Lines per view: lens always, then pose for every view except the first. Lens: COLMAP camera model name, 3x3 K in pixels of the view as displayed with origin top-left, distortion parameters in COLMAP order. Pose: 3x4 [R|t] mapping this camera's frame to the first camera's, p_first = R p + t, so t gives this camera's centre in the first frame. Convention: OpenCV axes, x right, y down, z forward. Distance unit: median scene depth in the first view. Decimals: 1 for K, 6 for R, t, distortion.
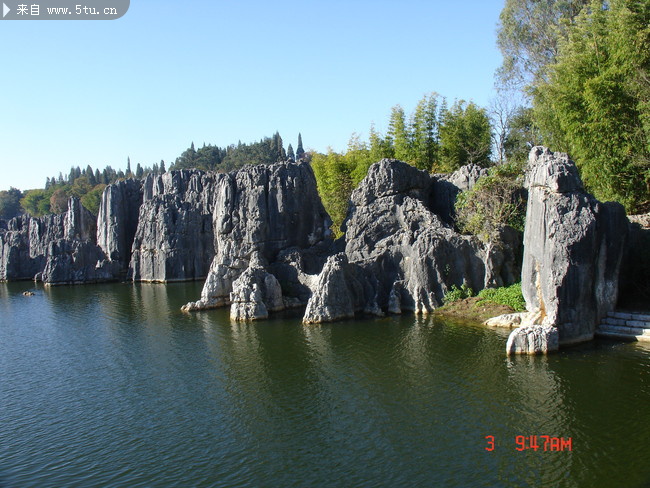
lens RADIAL K [[641.4, 0, 325.0], [0, 641.4, 244.0], [0, 0, 1]] dist [-0.163331, 0.038782]
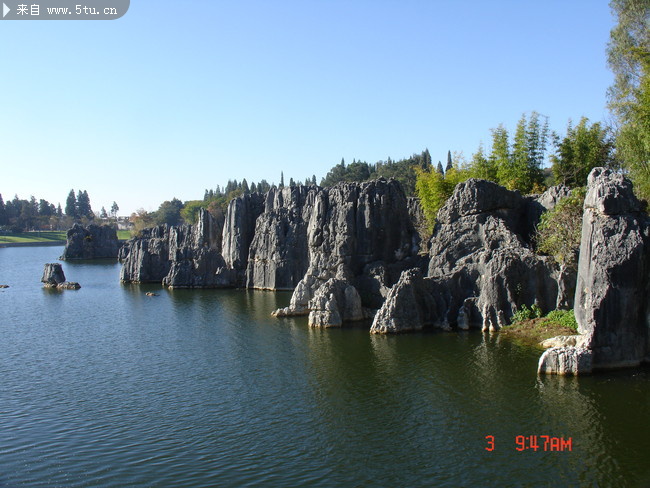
lens RADIAL K [[641.4, 0, 325.0], [0, 641.4, 244.0], [0, 0, 1]] dist [-0.163331, 0.038782]
pose [[0.969656, 0.033385, -0.242183, 0.120313], [-0.039526, 0.999007, -0.020542, 0.001467], [0.241257, 0.029492, 0.970013, -0.037843]]
